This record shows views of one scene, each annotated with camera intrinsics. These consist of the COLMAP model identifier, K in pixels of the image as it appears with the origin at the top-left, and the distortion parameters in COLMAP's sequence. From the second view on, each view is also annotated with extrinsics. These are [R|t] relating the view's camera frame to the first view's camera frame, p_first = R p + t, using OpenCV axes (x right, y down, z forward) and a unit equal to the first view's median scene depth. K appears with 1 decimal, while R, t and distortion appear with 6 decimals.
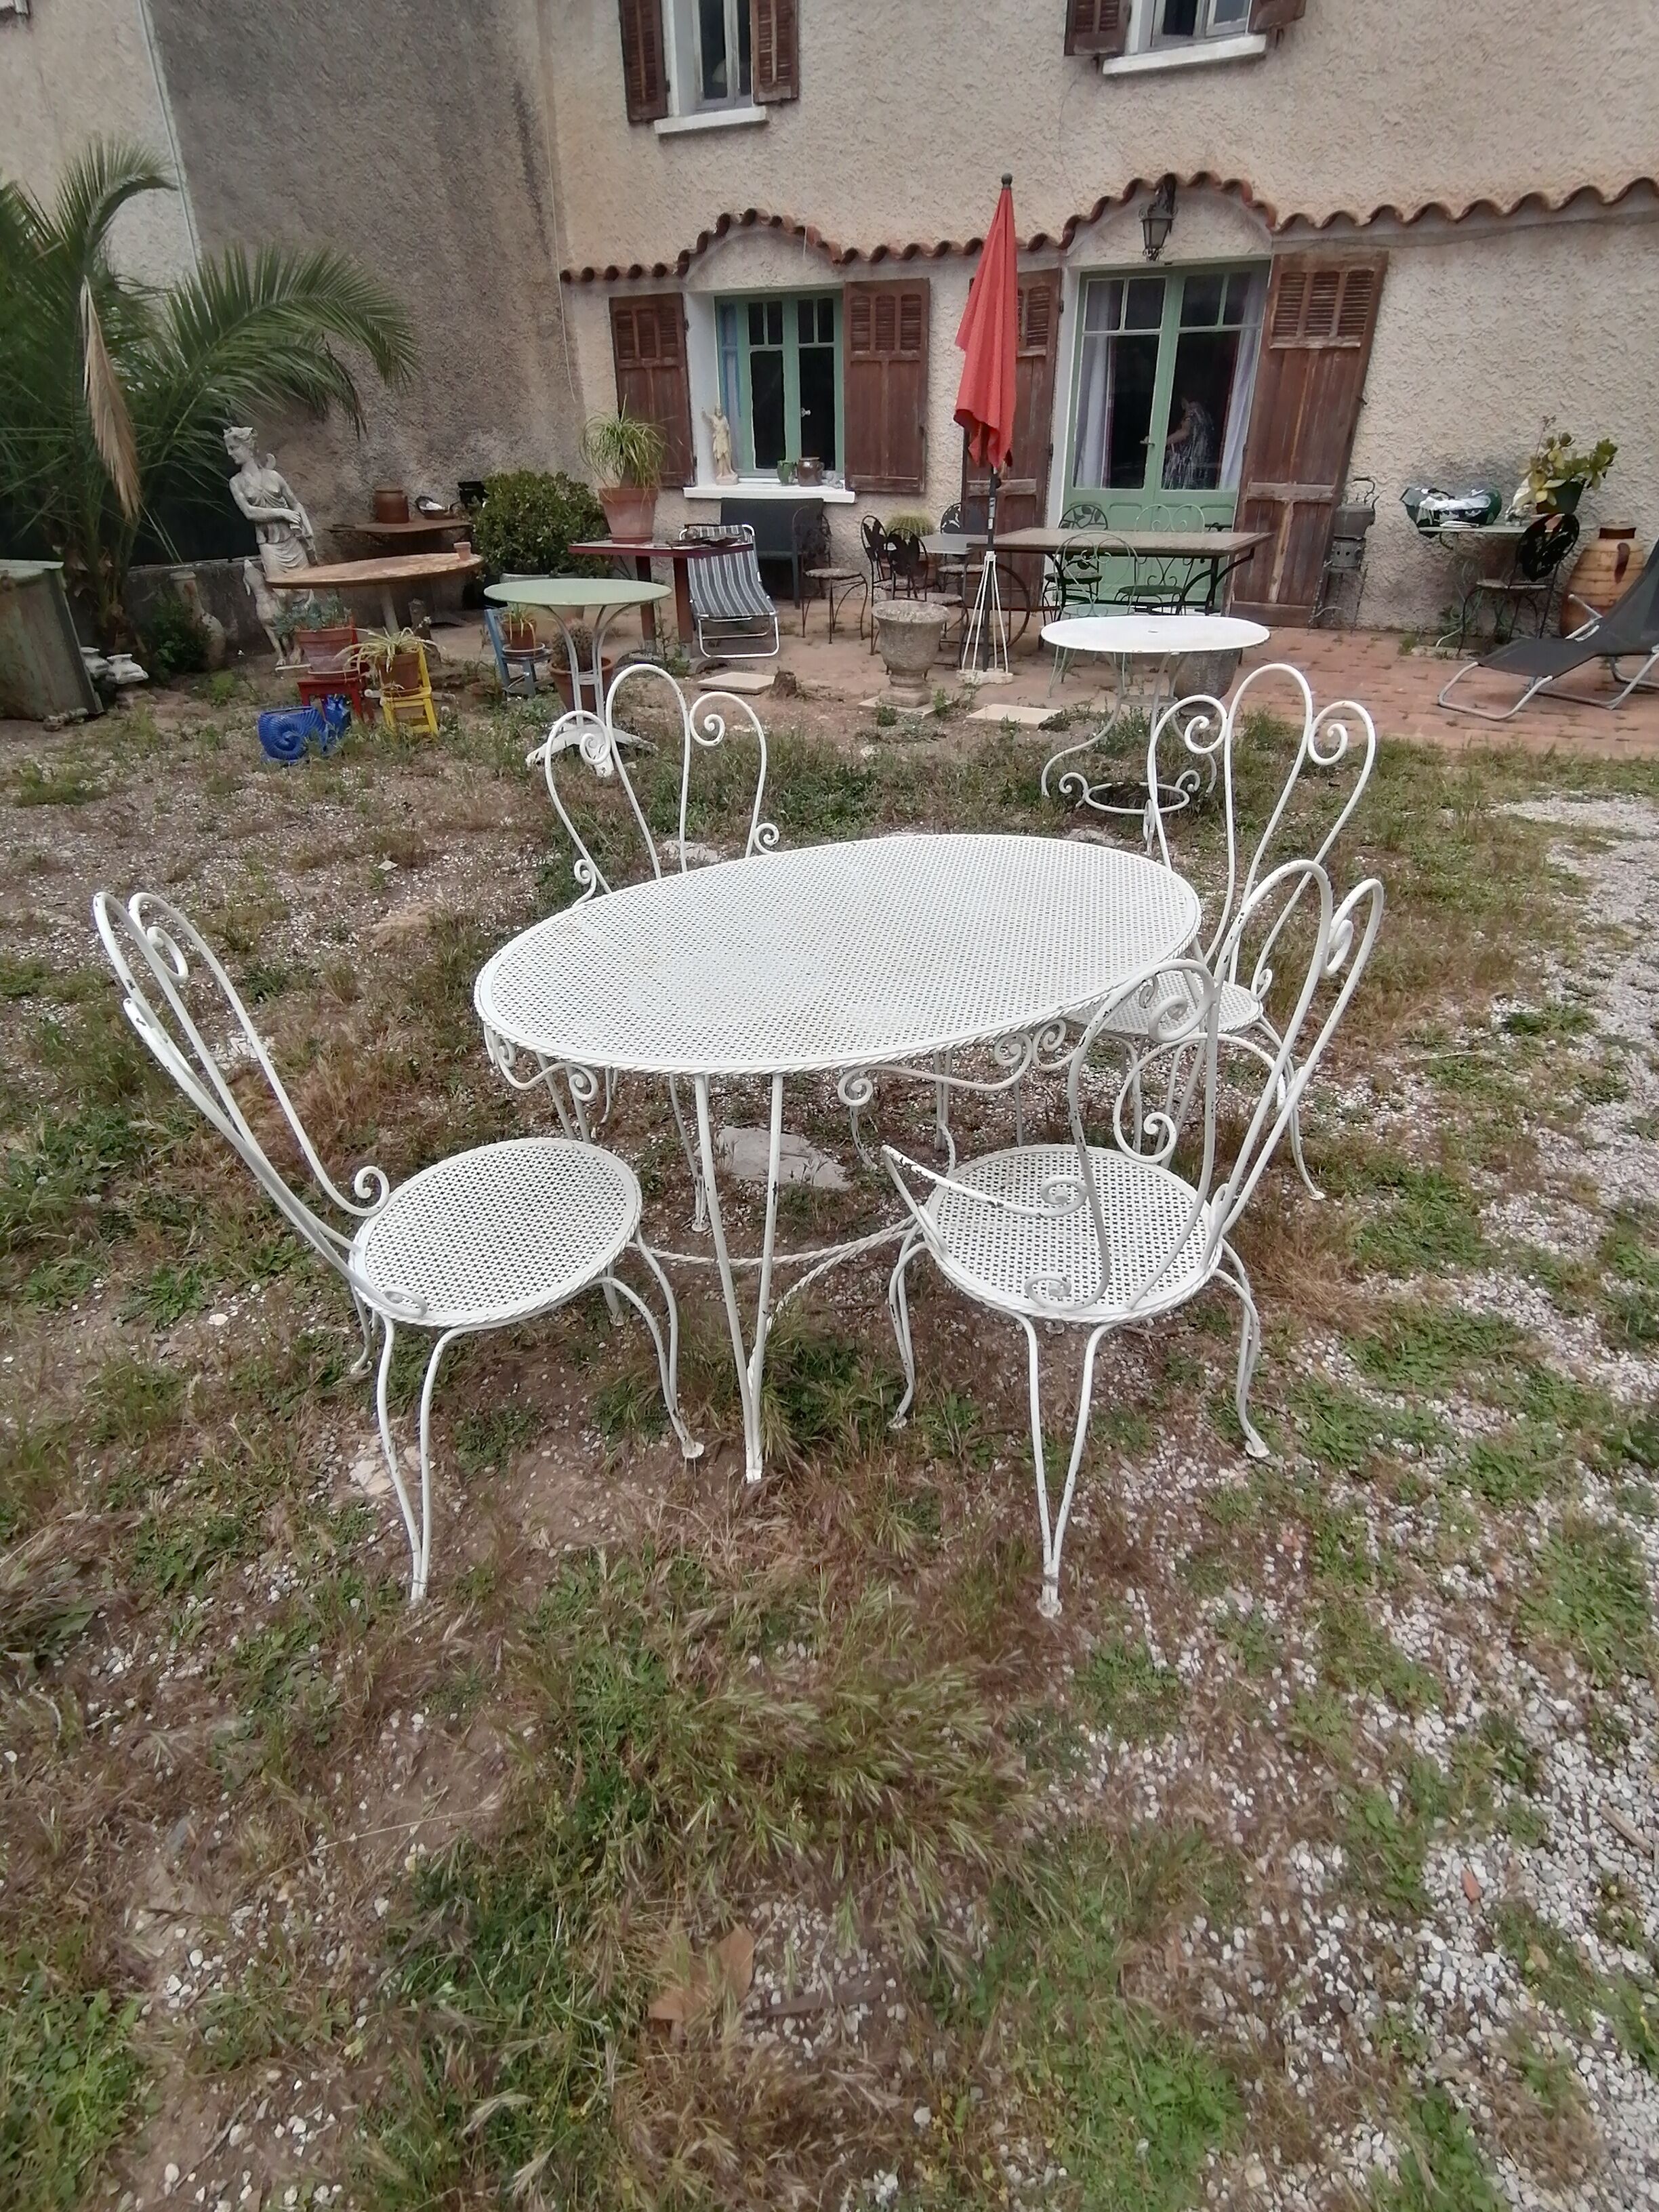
lens RADIAL K [[1172.4, 0, 829.5], [0, 1172.4, 1106.0], [0, 0, 1]] dist [-0.006881, -0.002133]
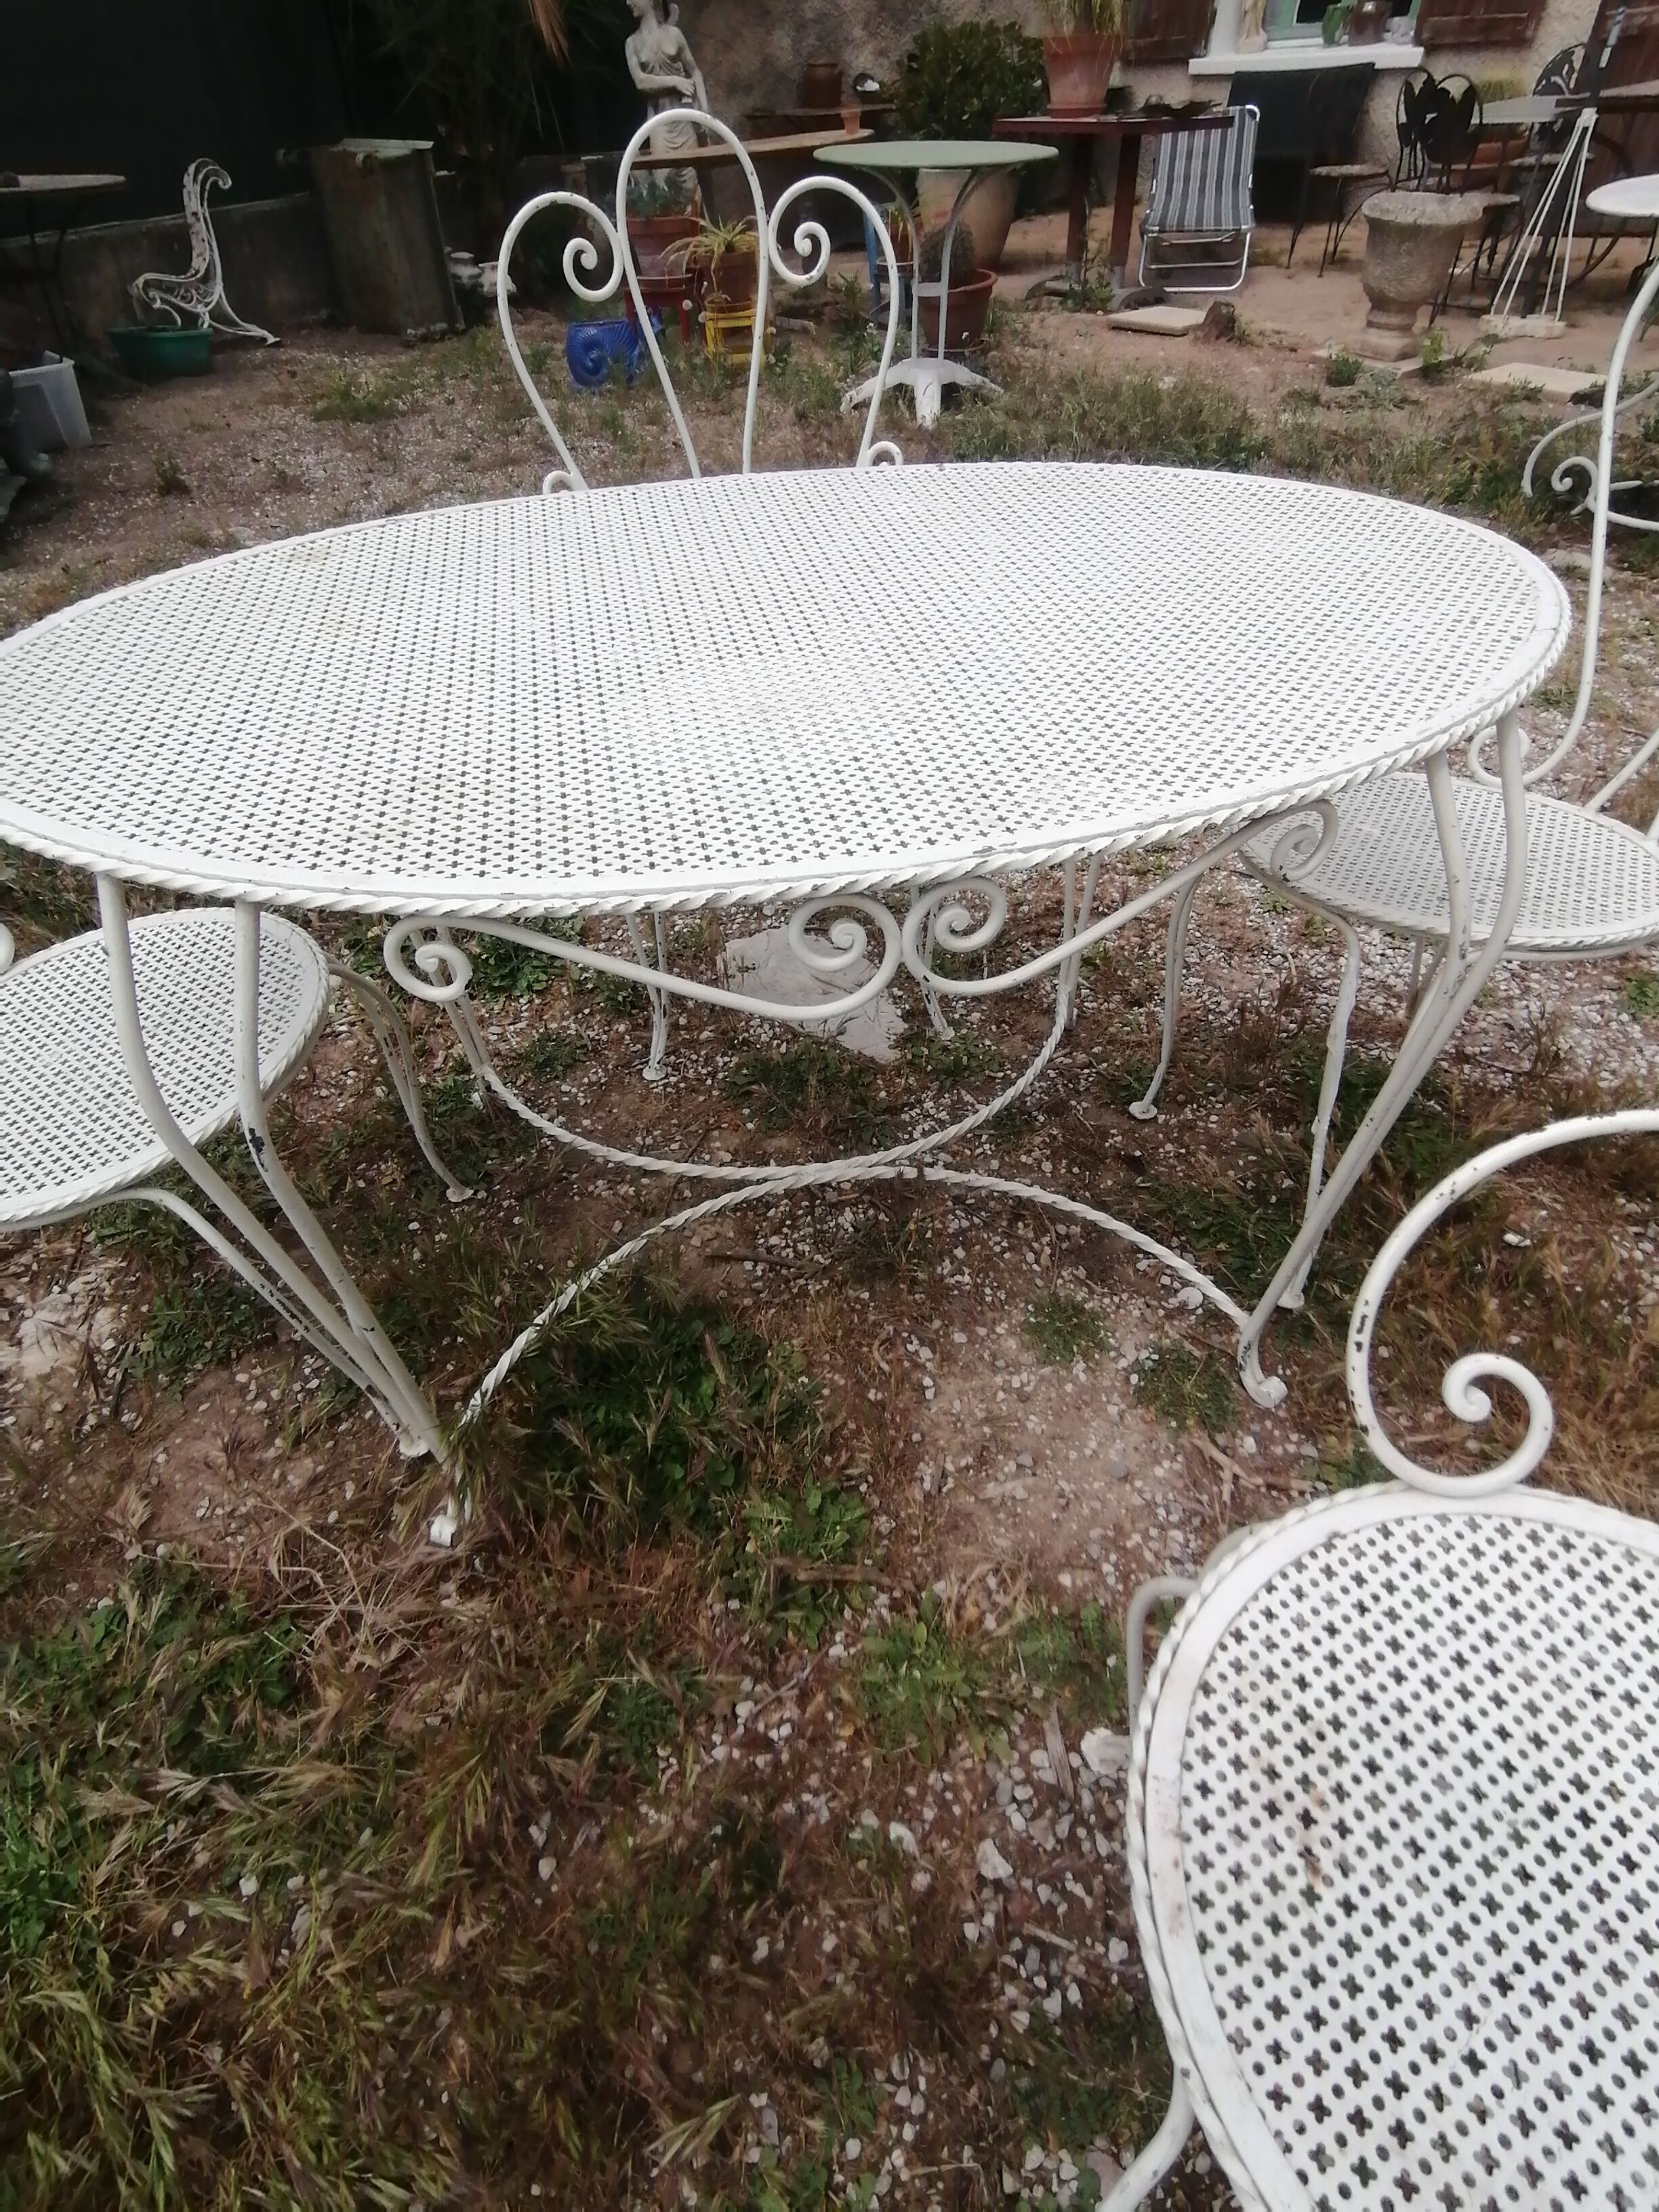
lens RADIAL K [[1172.4, 0, 829.5], [0, 1172.4, 1106.0], [0, 0, 1]] dist [-0.006881, -0.002133]
pose [[0.928513, 0.231311, -0.290446, 0.062977], [-0.162609, 0.956561, 0.241969, -0.019885], [0.333799, -0.177443, 0.925793, 0.136013]]
